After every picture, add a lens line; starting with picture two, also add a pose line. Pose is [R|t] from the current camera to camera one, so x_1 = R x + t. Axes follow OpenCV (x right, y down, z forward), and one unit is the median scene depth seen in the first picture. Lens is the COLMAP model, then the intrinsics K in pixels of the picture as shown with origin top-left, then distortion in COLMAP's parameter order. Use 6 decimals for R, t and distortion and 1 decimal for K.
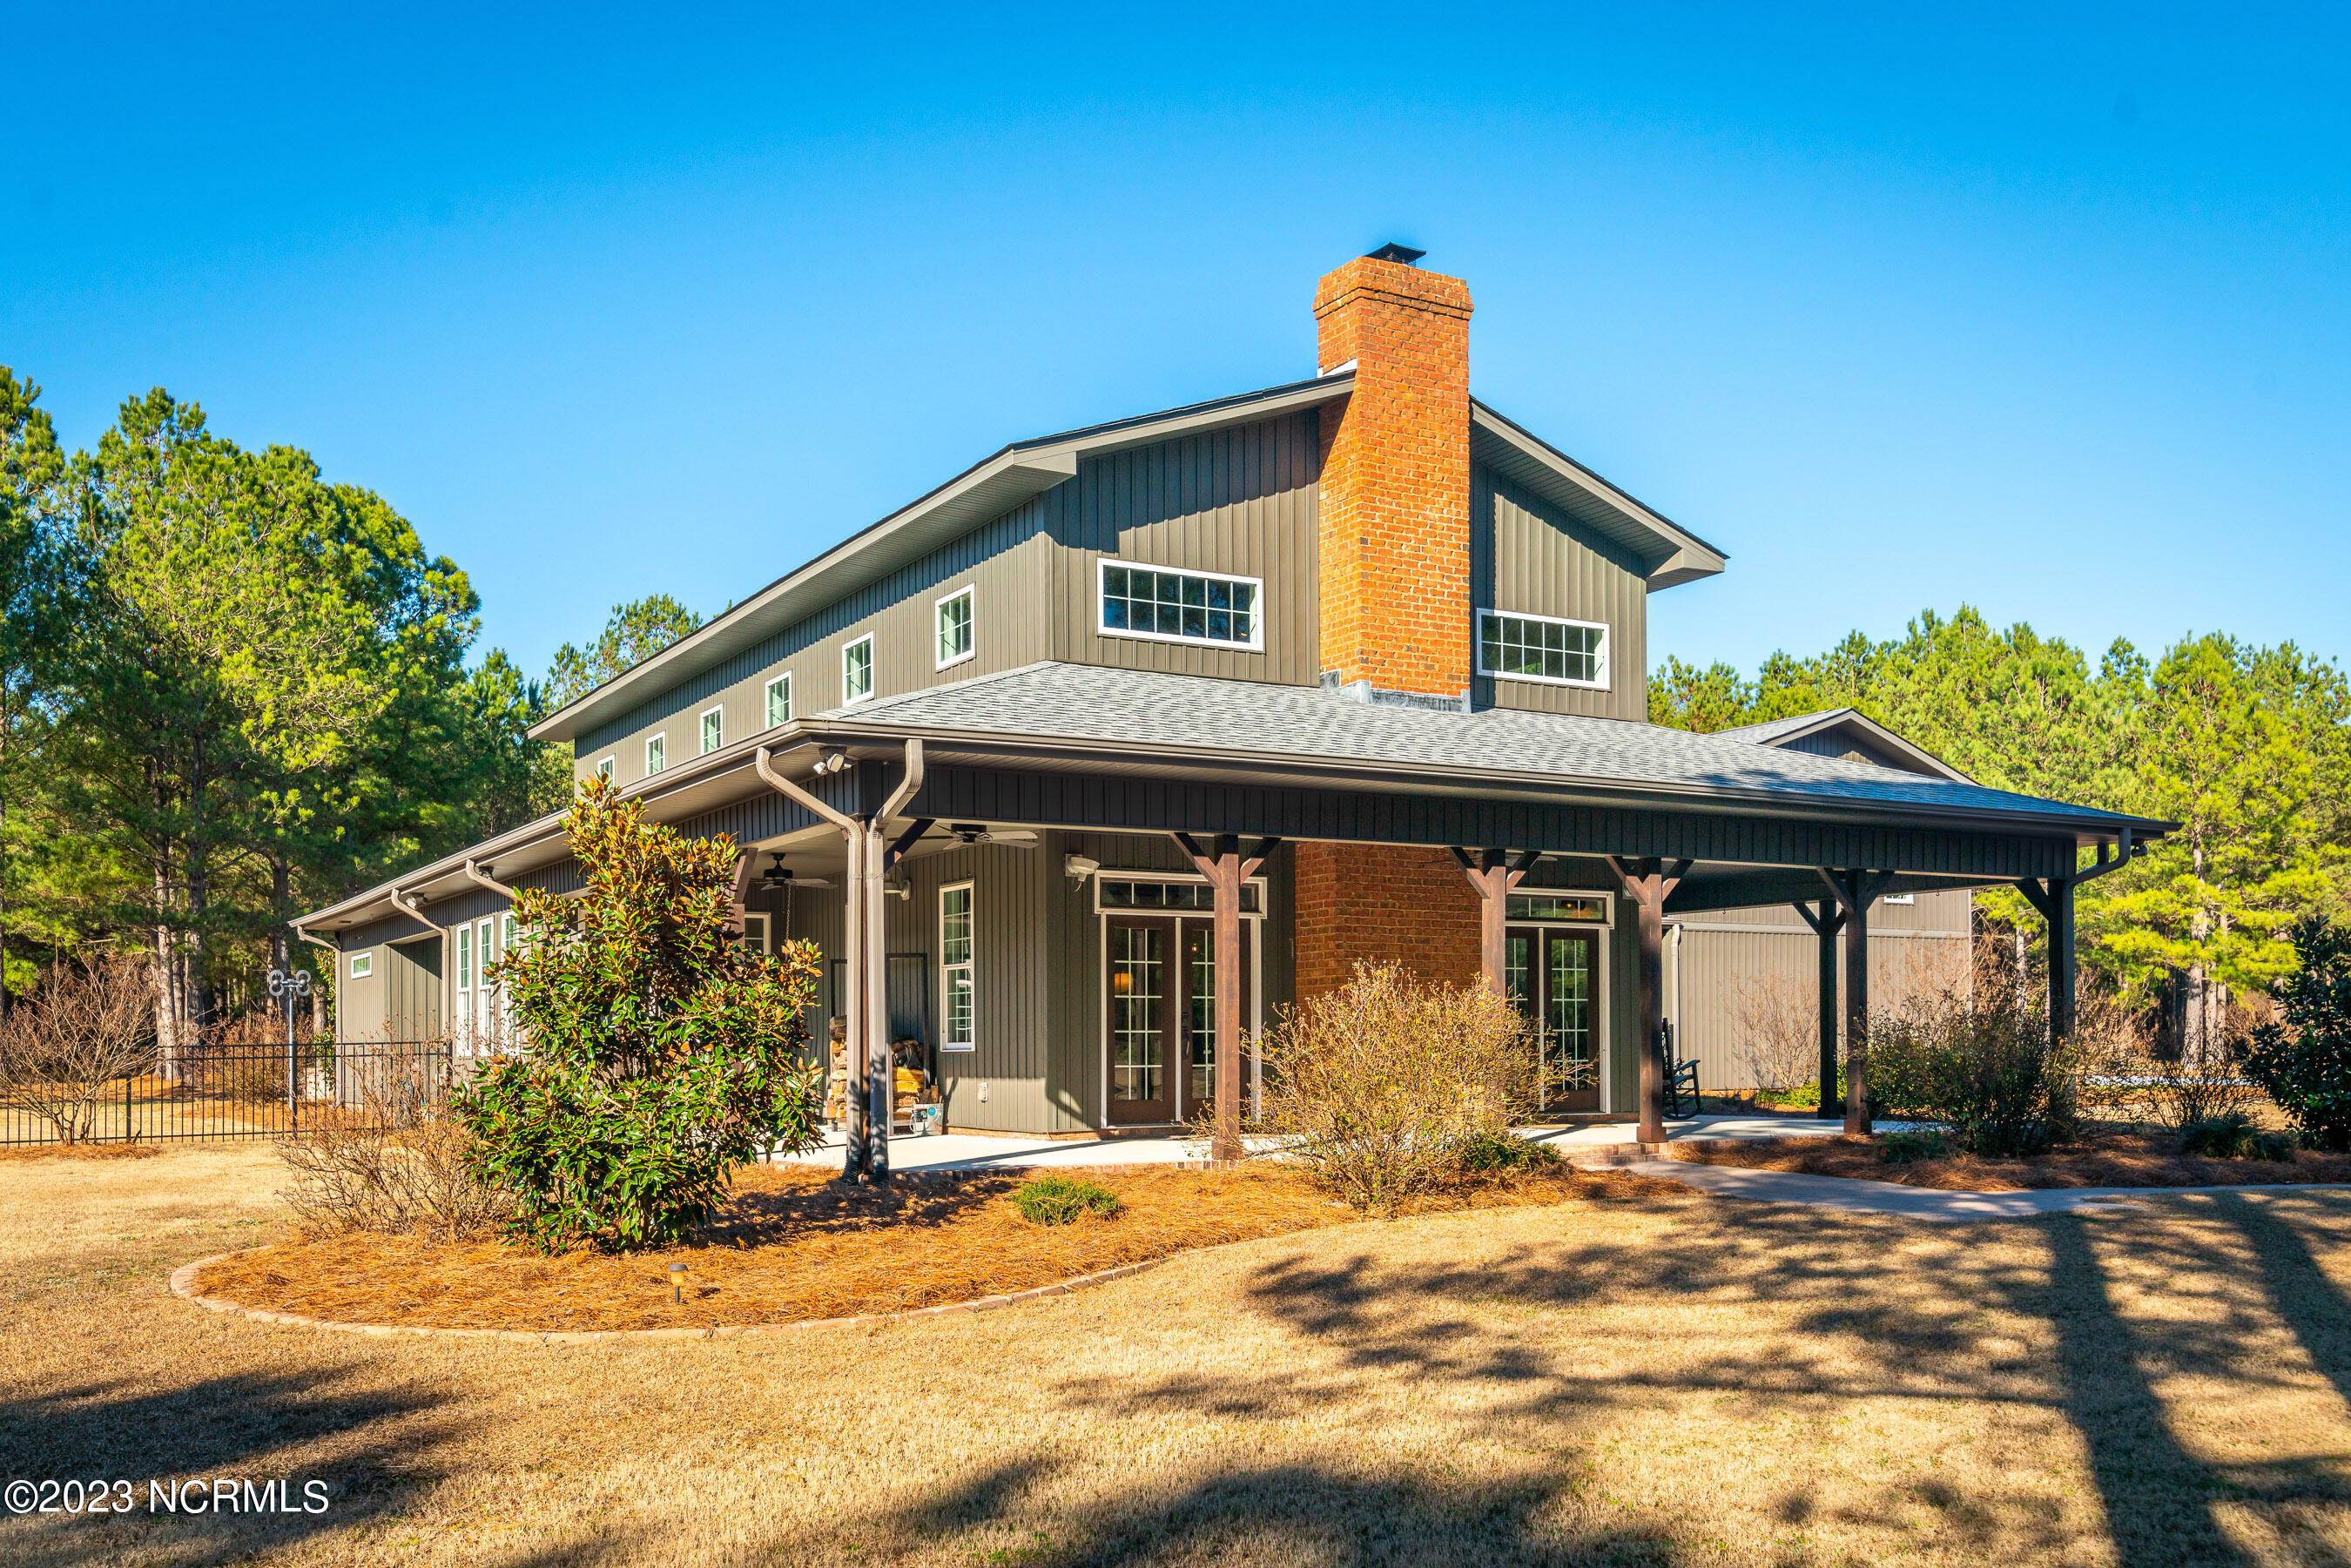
lens RADIAL K [[2065.3, 0, 1175.5], [0, 2065.3, 784.0], [0, 0, 1]] dist [-0.003263, -0.000802]
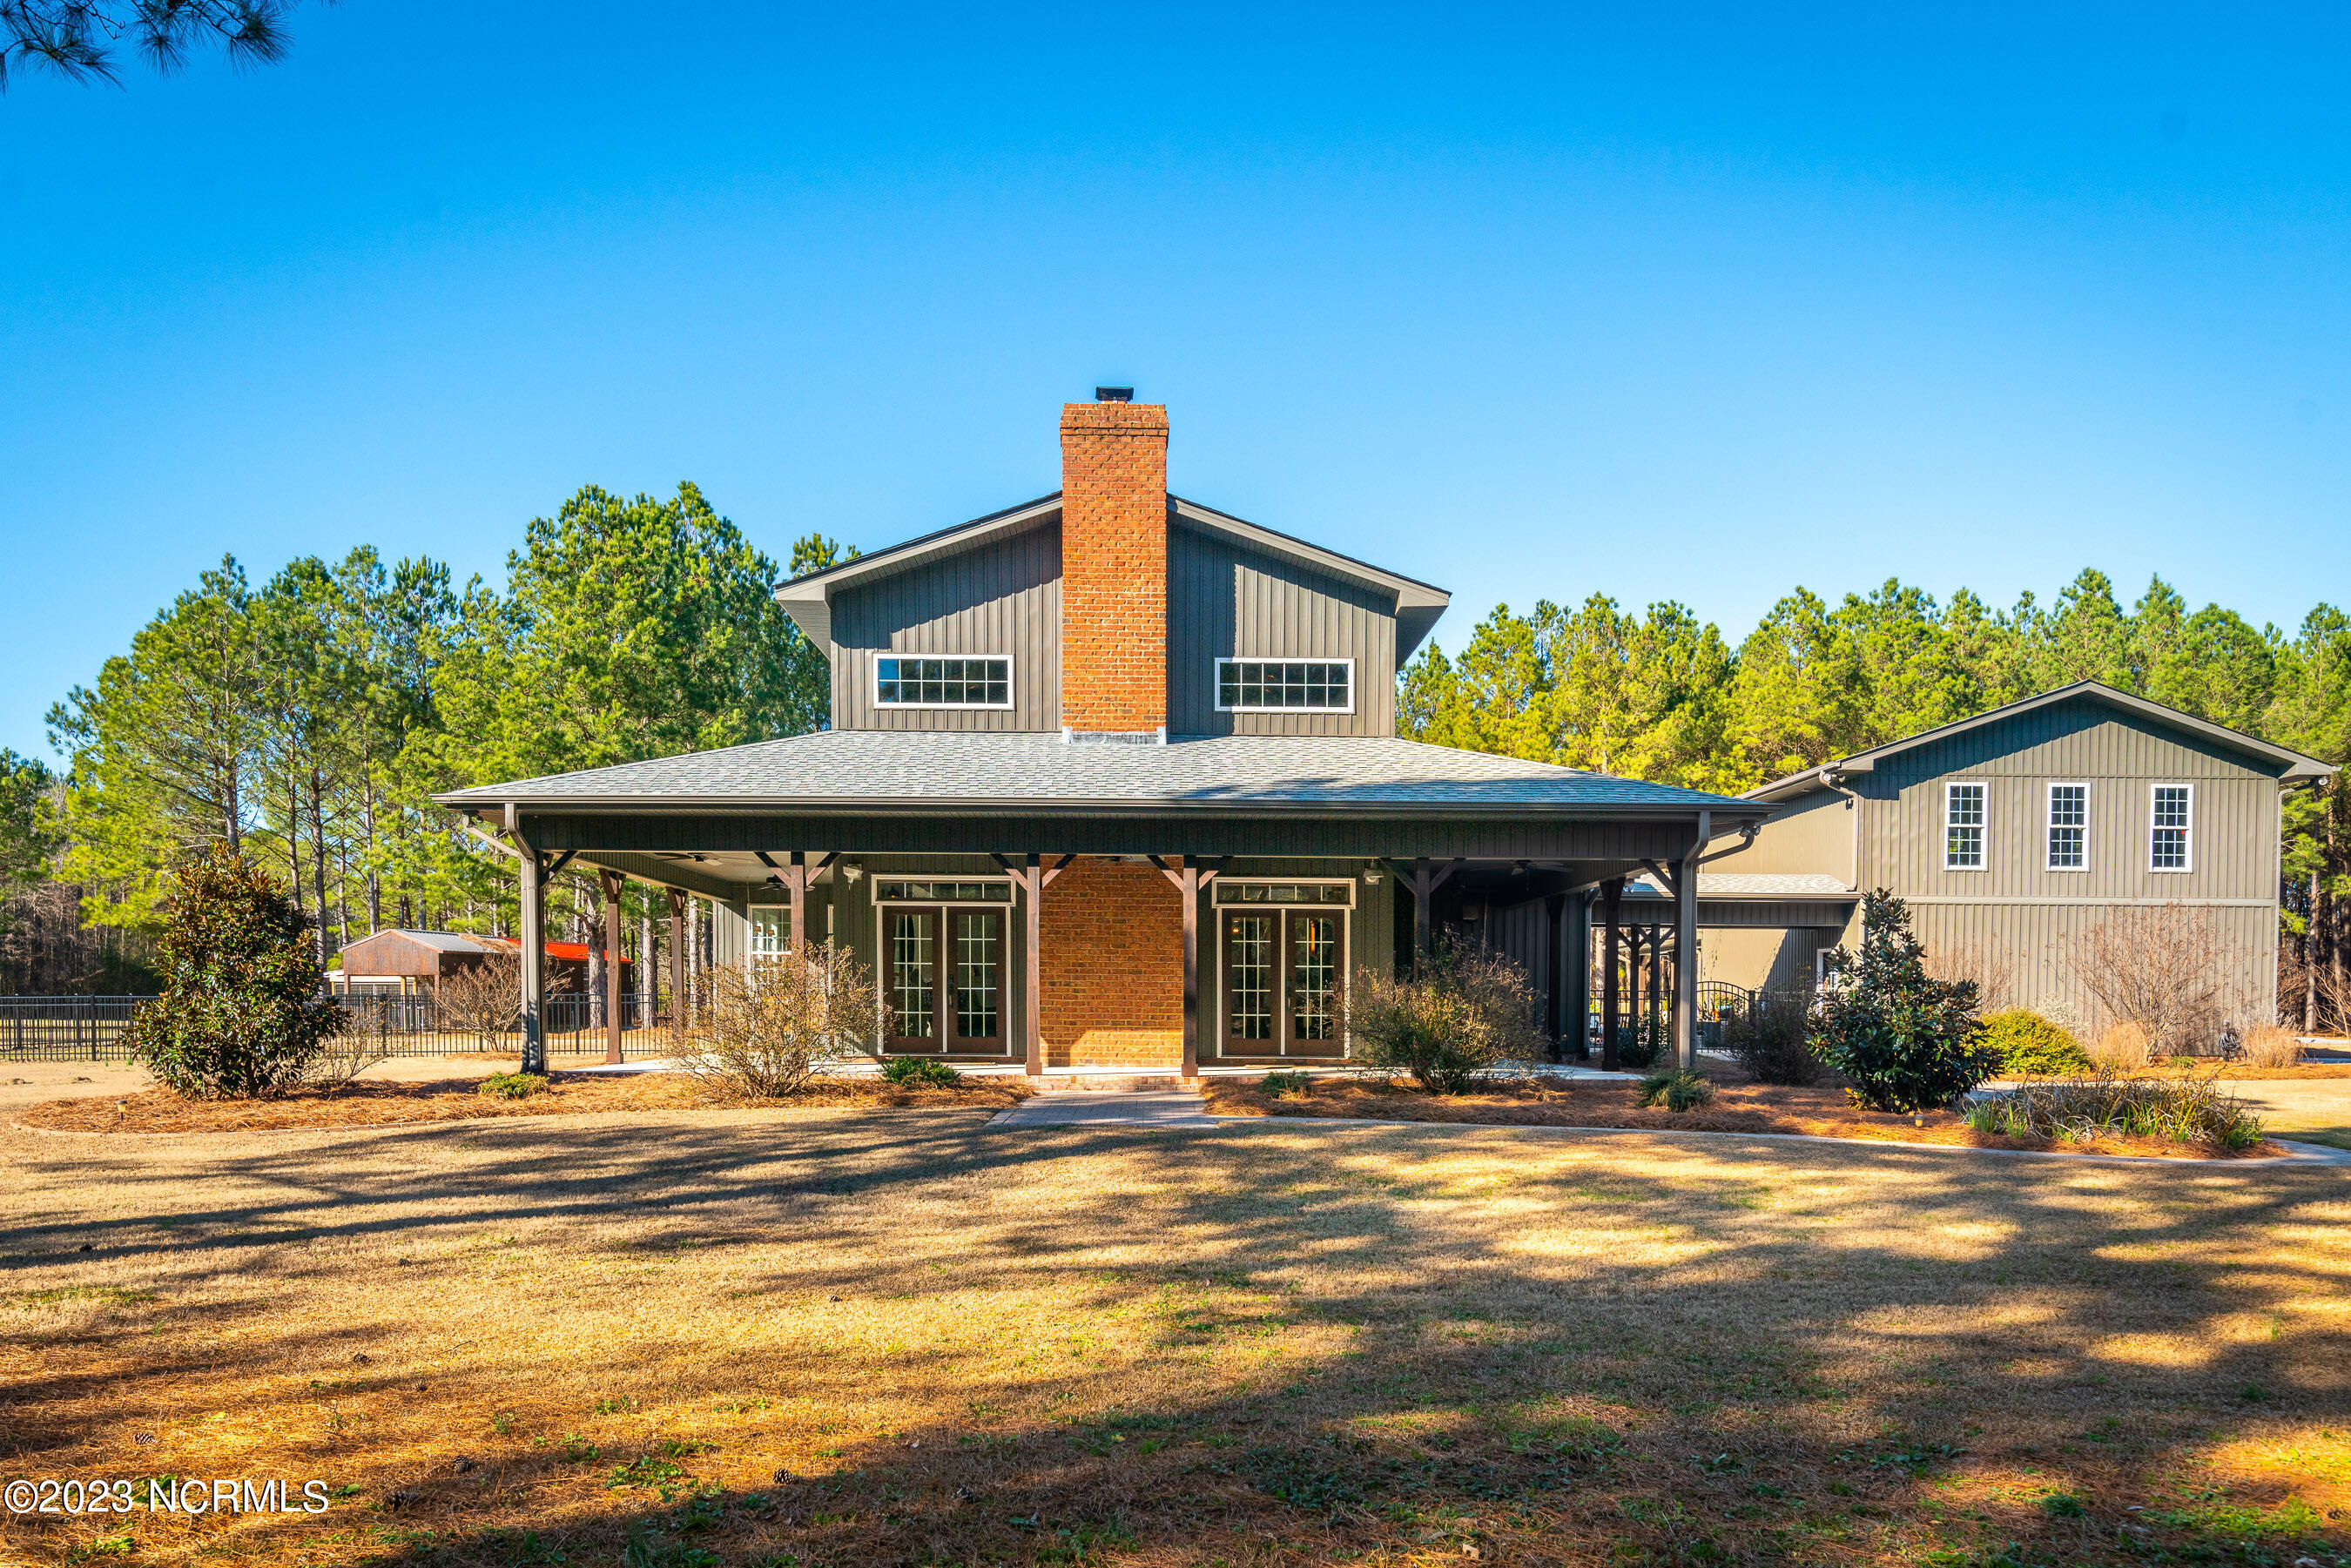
lens RADIAL K [[1672.9, 0, 1177.0], [0, 1672.9, 818.4], [0, 0, 1]] dist [-0.004613, -0.000840]
pose [[0.863217, -0.037536, -0.503435, 0.671623], [0.049696, 0.998707, 0.010748, 0.000918], [0.502380, -0.034297, 0.863966, 0.102461]]
